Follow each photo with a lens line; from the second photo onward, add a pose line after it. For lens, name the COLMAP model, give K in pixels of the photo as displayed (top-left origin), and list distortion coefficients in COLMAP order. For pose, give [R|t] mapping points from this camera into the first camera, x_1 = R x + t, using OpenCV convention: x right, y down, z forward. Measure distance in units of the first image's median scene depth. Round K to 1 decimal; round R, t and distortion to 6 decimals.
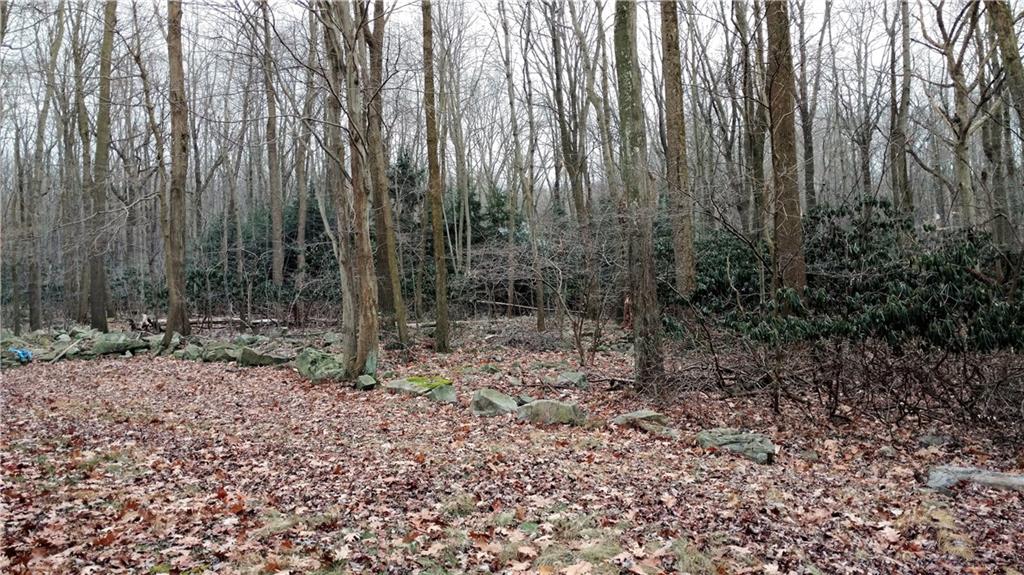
lens RADIAL K [[824.8, 0, 514.6], [0, 824.8, 286.4], [0, 0, 1]] dist [0.025383, 0.010784]
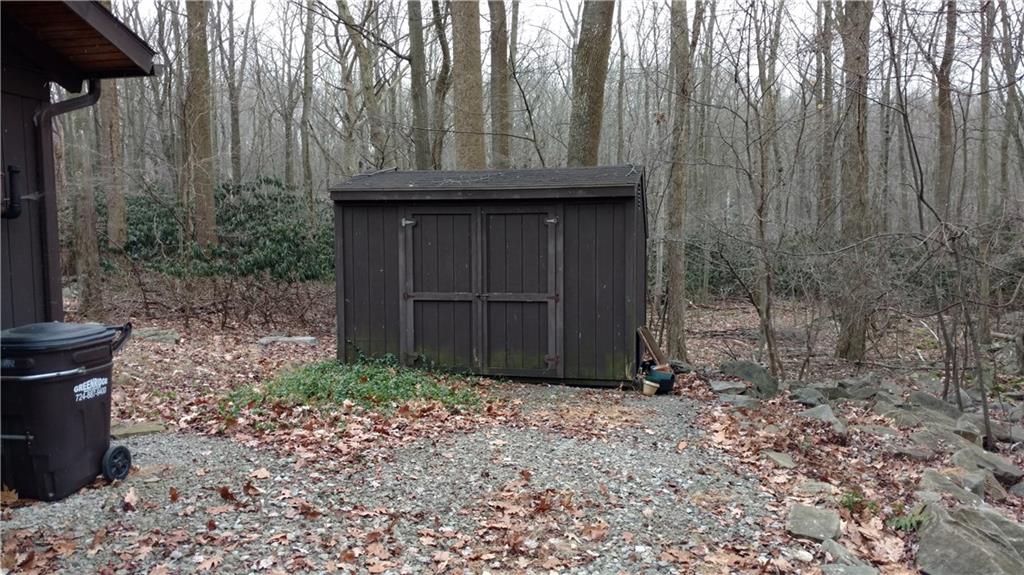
lens RADIAL K [[824.8, 0, 515.5], [0, 824.8, 286.2], [0, 0, 1]] dist [0.025383, 0.010784]
pose [[0.789936, 0.005927, 0.613161, -0.087888], [-0.039018, 0.998413, 0.040617, -0.001568], [-0.611947, -0.056009, 0.788913, -0.360462]]
